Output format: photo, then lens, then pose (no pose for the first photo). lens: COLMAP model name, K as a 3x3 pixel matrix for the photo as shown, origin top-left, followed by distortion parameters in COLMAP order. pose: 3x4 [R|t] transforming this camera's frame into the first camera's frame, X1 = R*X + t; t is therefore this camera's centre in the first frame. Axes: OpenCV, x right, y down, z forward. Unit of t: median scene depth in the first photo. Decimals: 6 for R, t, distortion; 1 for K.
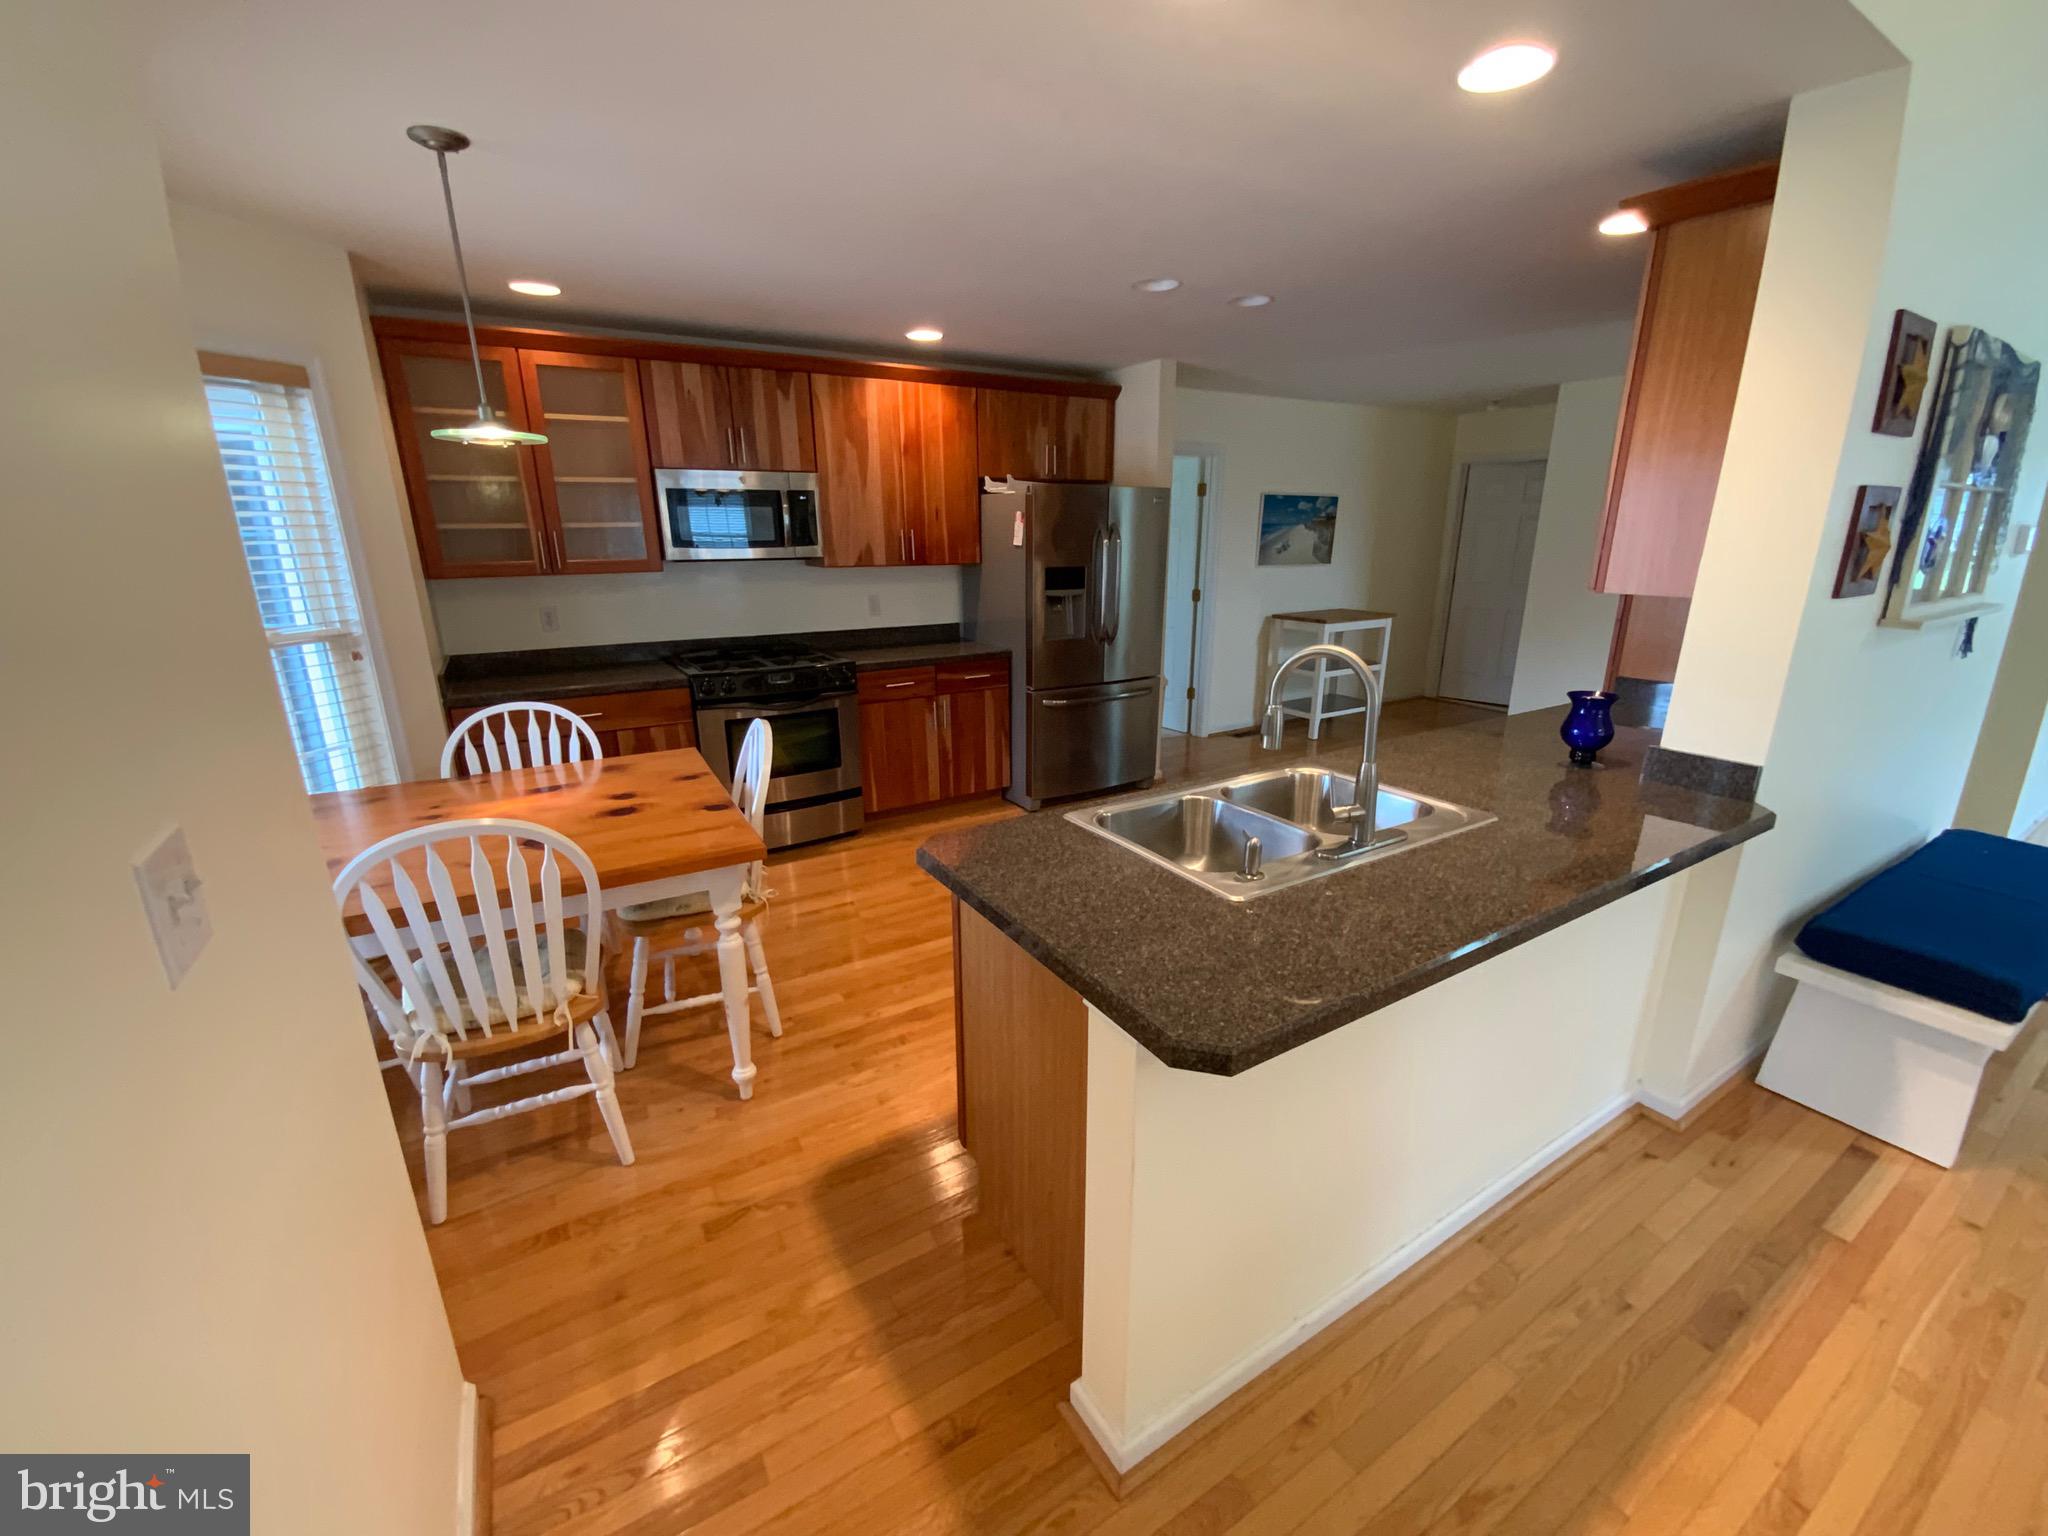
lens RADIAL K [[830.3, 0, 1020.8], [0, 830.3, 776.7], [0, 0, 1]] dist [0.010531, -0.011805]
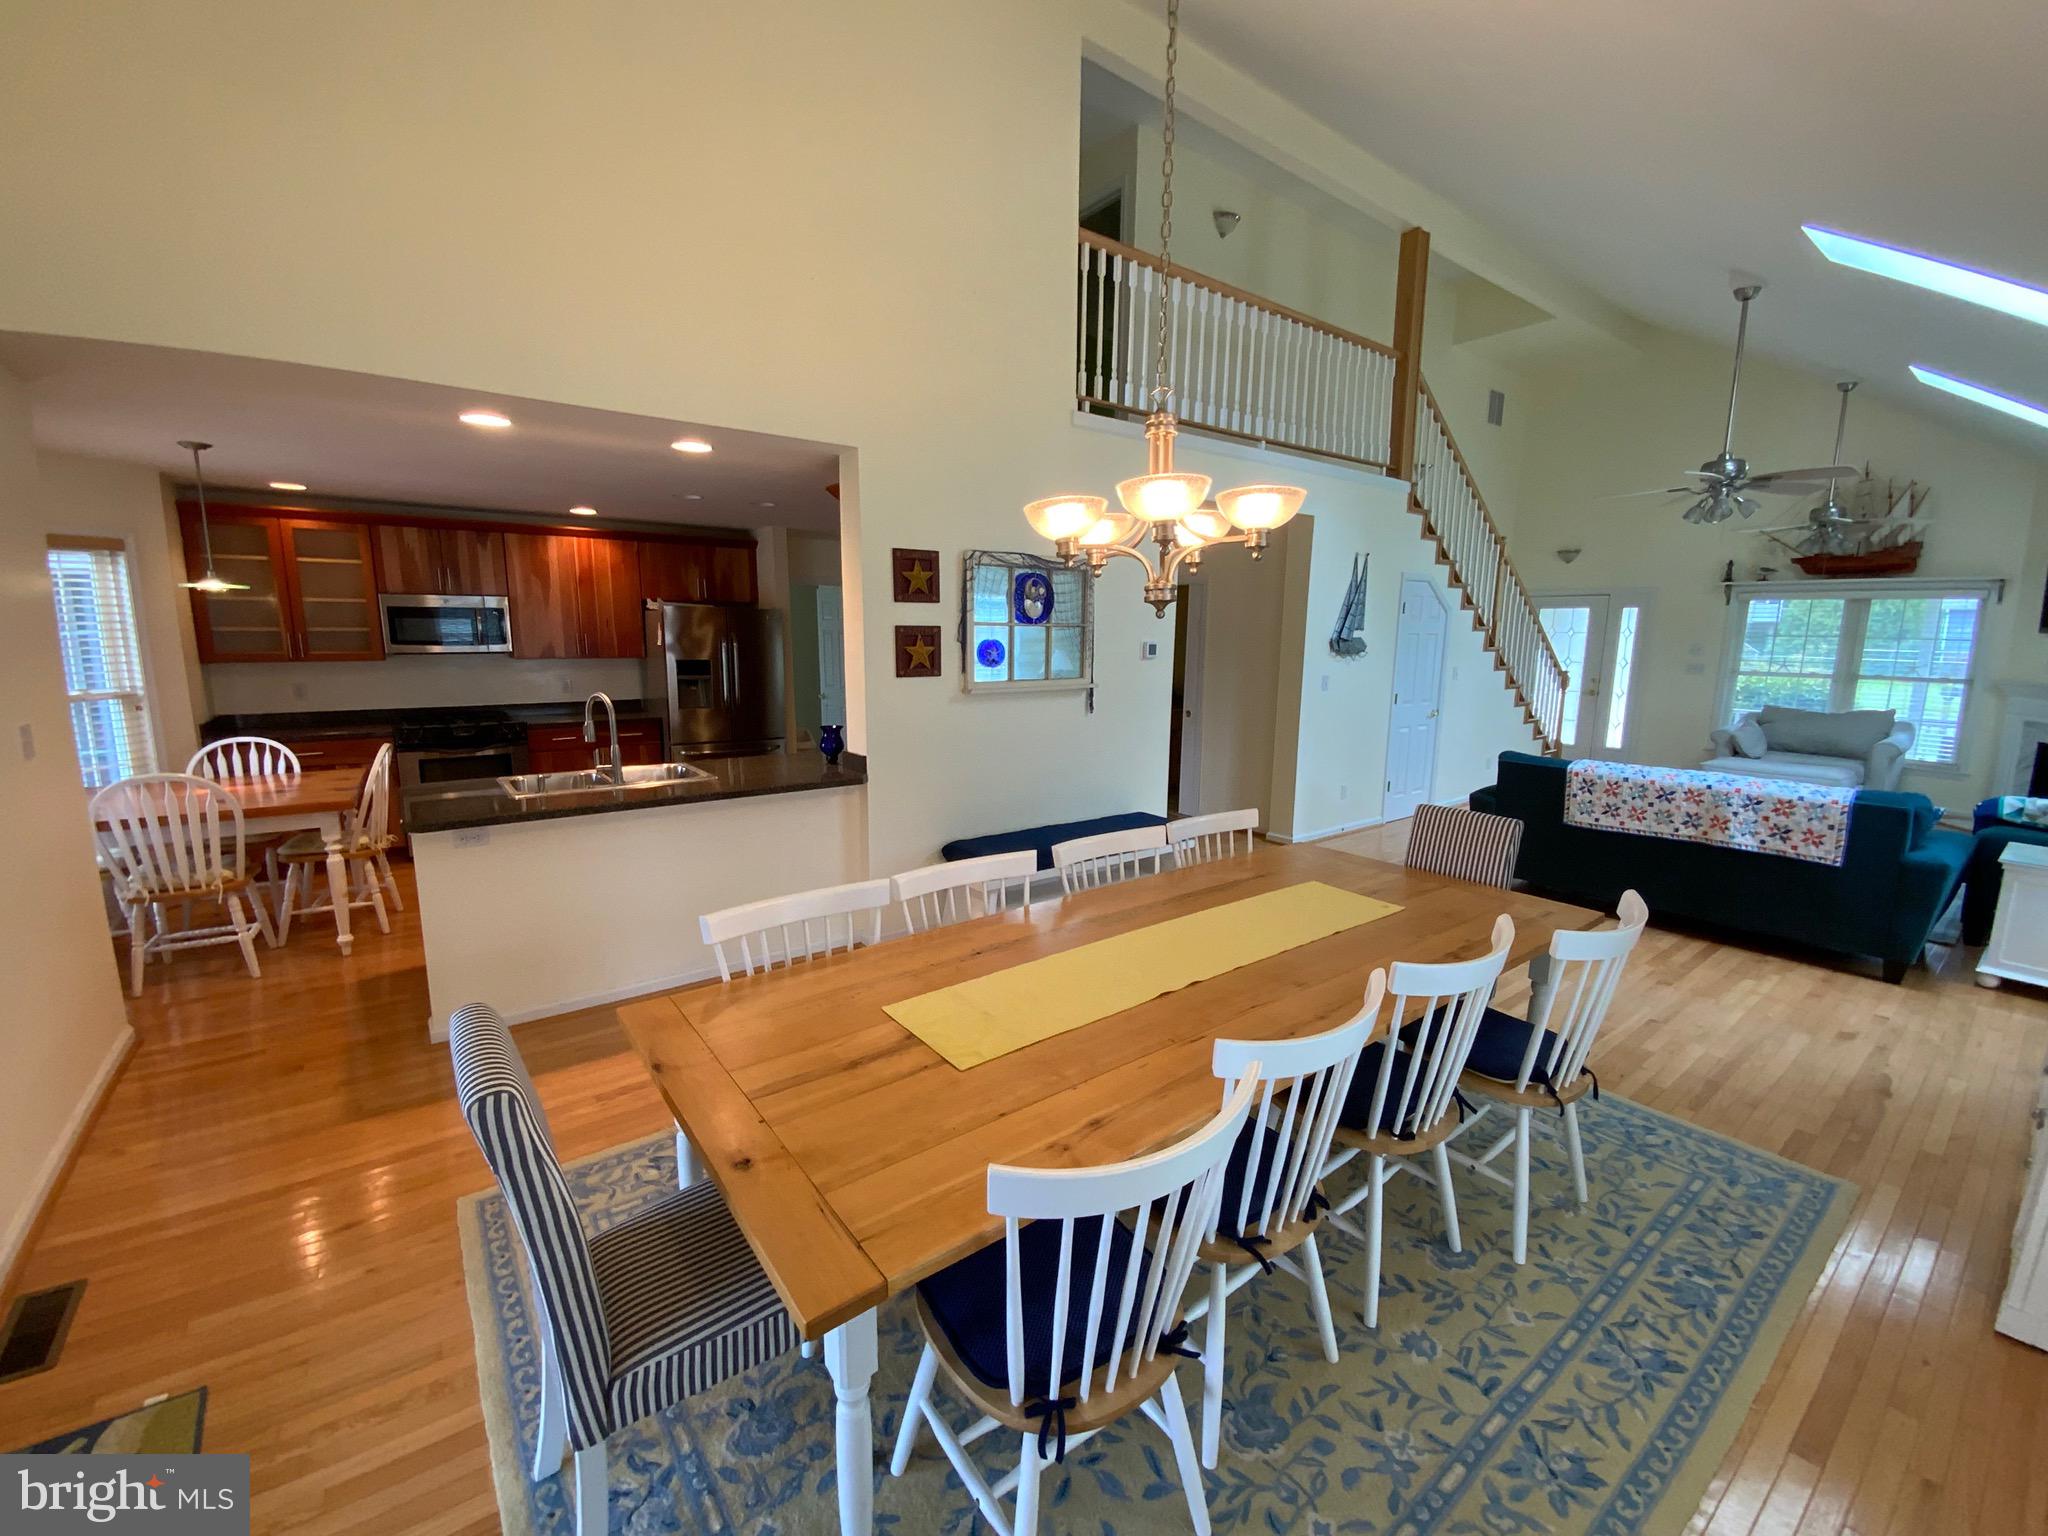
lens RADIAL K [[830.3, 0, 1025.7], [0, 830.3, 771.7], [0, 0, 1]] dist [0.010531, -0.011805]
pose [[0.994864, -0.000115, 0.101223, 0.829941], [0.012076, 0.992992, -0.117565, 0.206429], [-0.100500, 0.118183, 0.987893, -0.824028]]
